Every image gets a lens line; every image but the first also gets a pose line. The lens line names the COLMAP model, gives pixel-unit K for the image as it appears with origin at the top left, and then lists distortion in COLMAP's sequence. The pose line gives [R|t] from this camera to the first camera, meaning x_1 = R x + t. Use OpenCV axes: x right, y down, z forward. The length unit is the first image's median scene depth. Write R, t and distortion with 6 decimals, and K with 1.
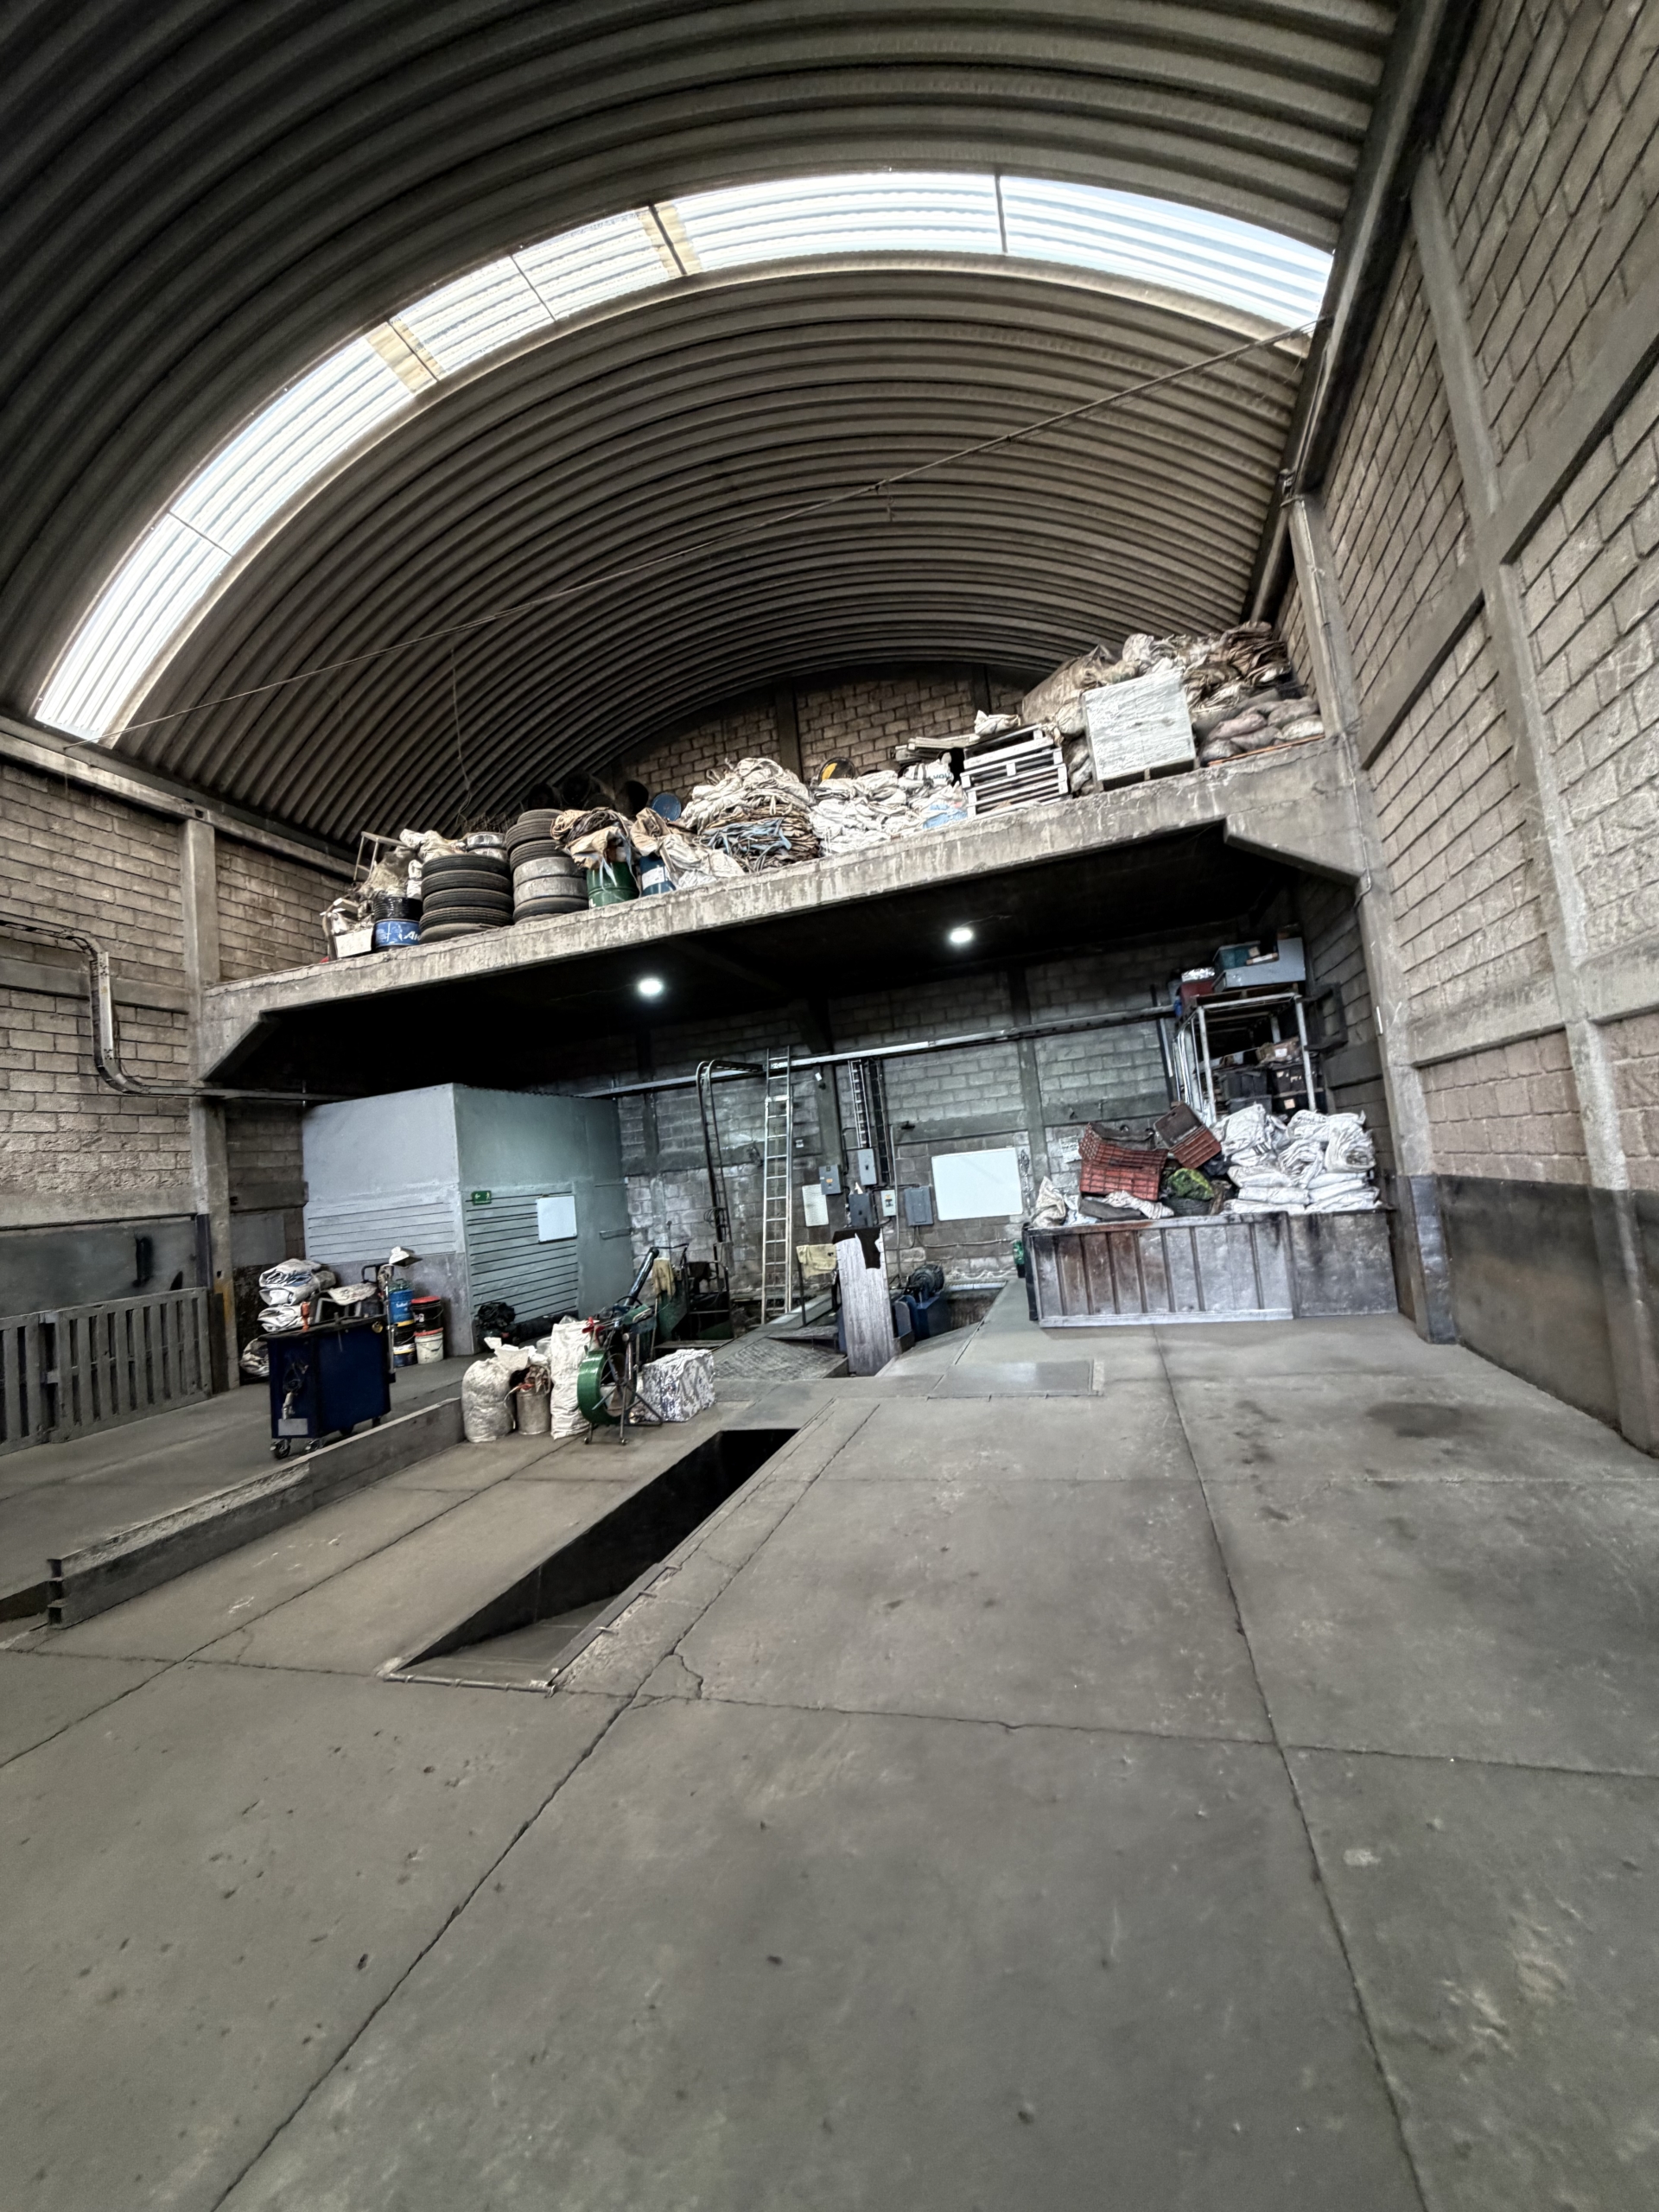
lens RADIAL K [[879.0, 0, 828.4], [0, 879.0, 1103.4], [0, 0, 1]] dist [0.001768, -0.000472]
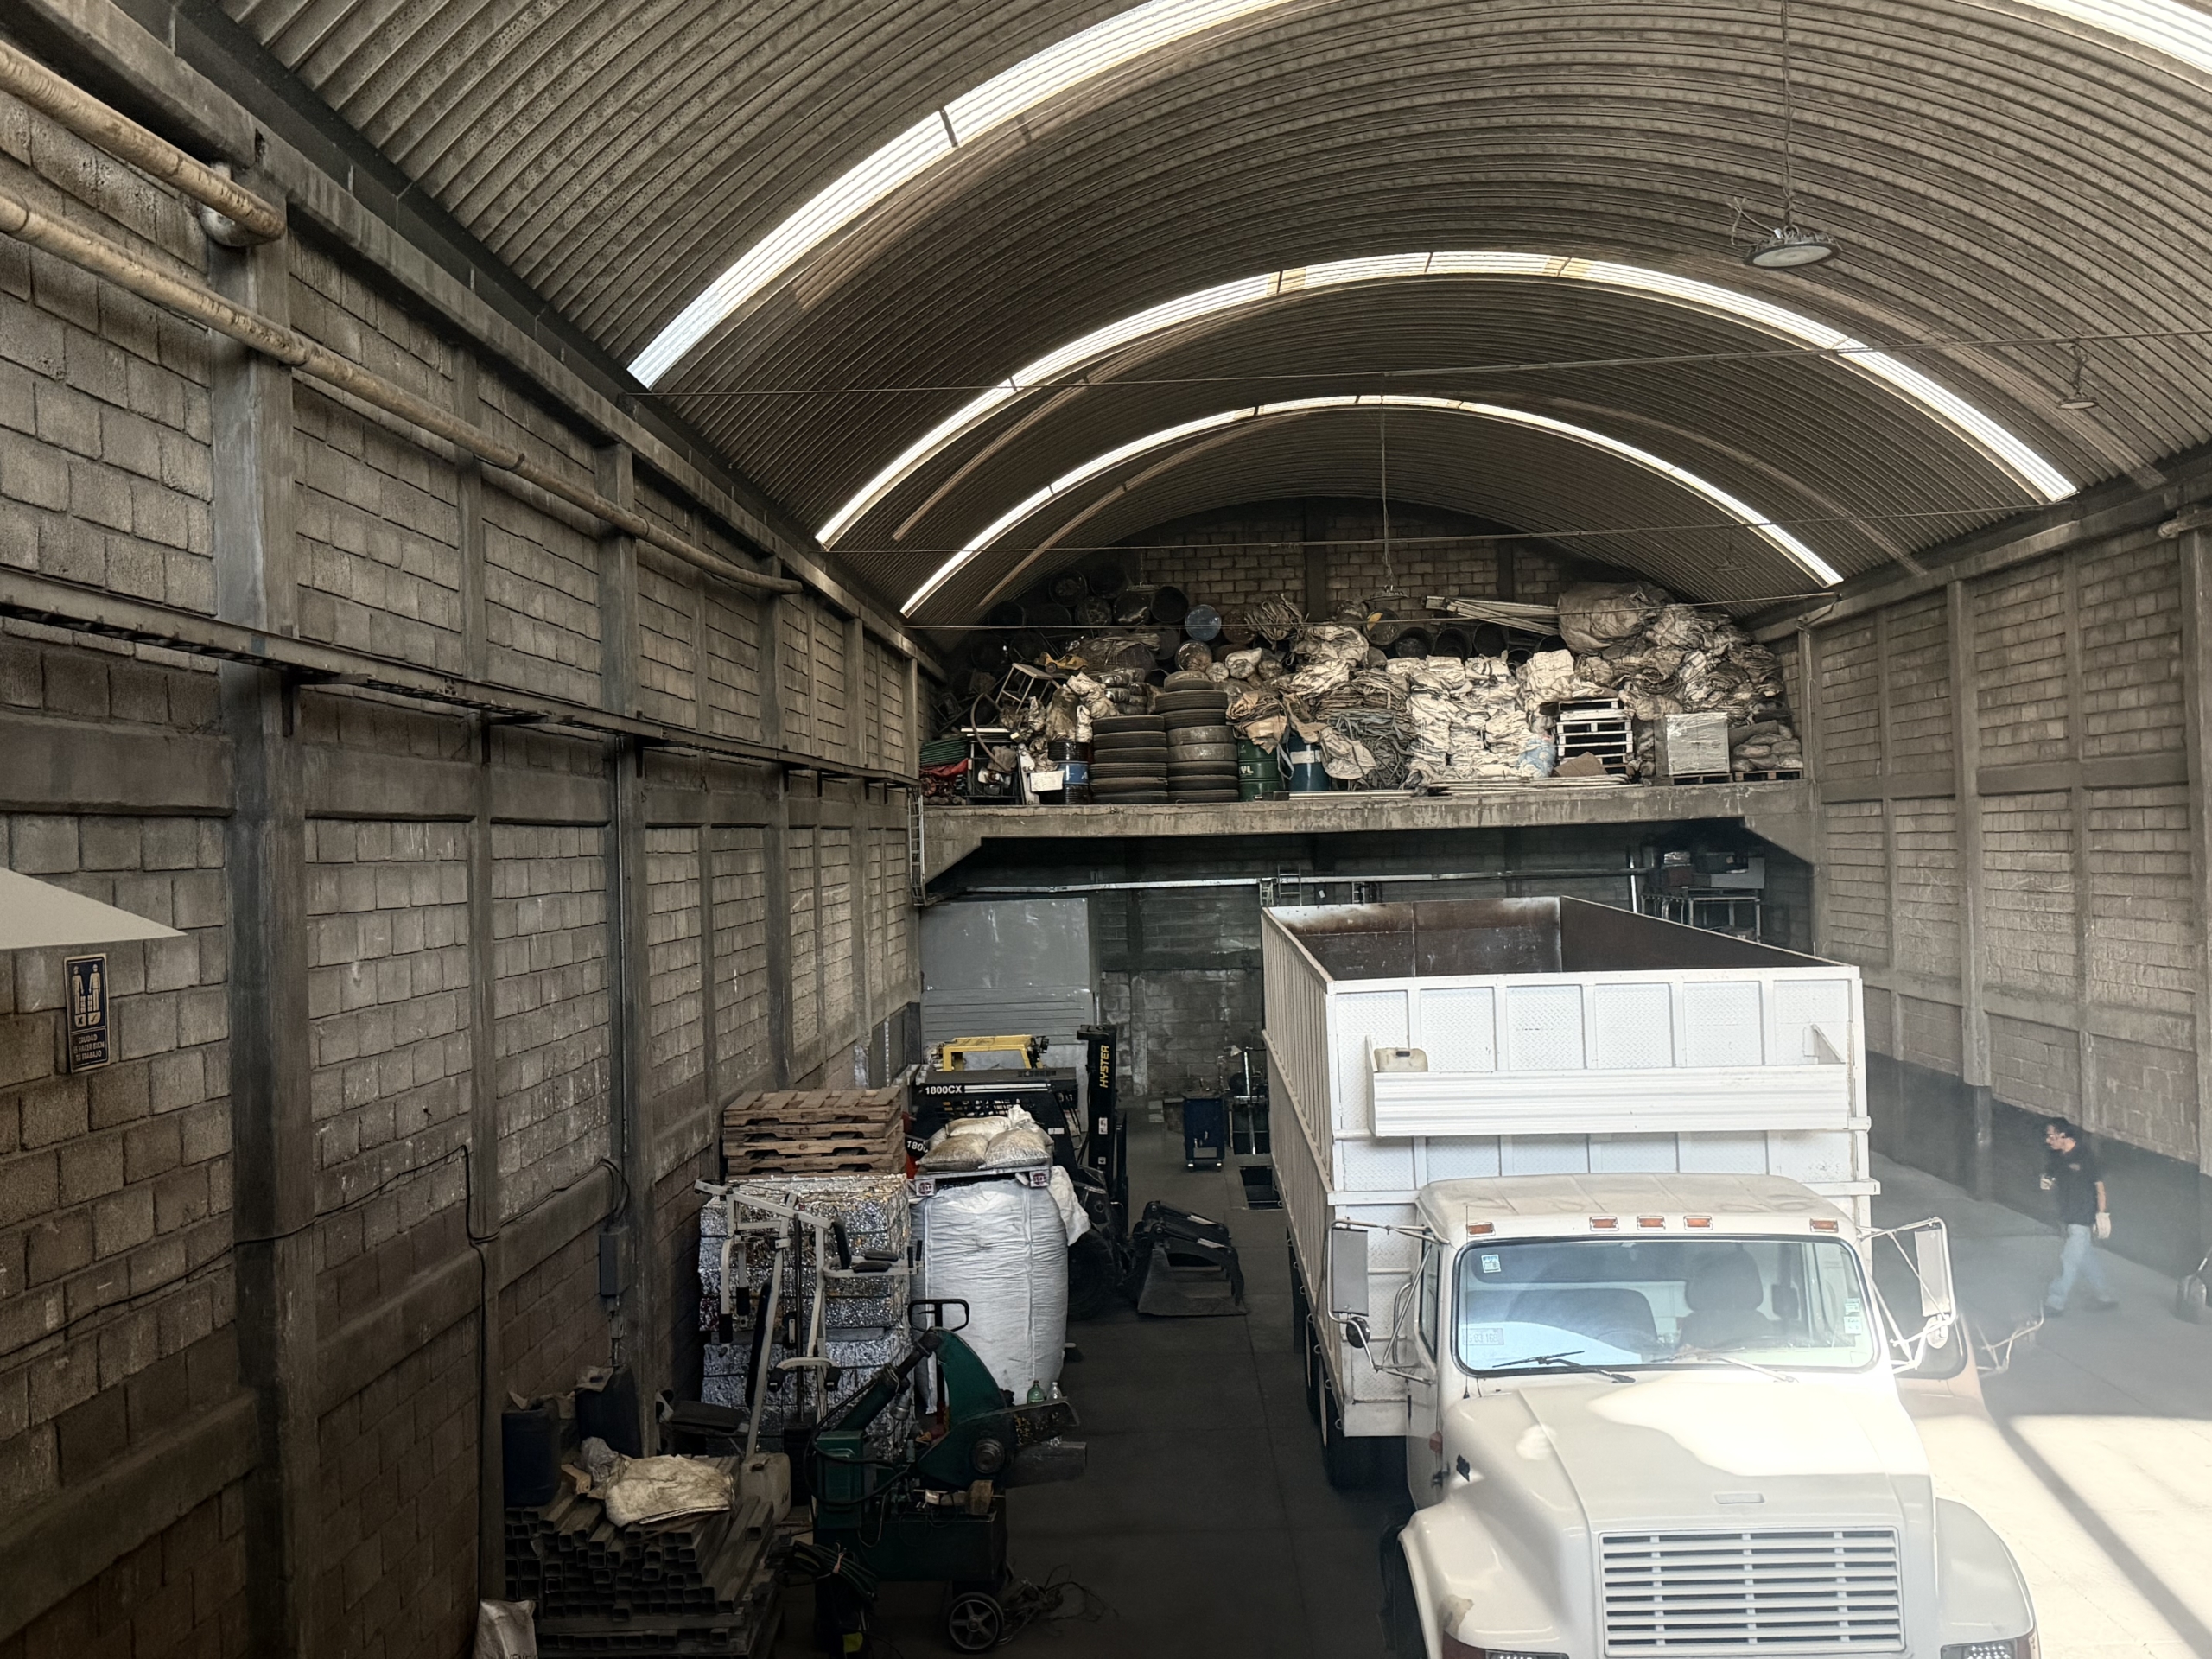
lens RADIAL K [[2037.5, 0, 1106.0], [0, 2037.5, 829.5], [0, 0, 1]] dist [0.200681, -0.426741]
pose [[0.958988, 0.080024, 0.271914, -1.366298], [-0.095520, 0.994445, 0.044217, -0.279924], [-0.266866, -0.068377, 0.961305, -1.883488]]
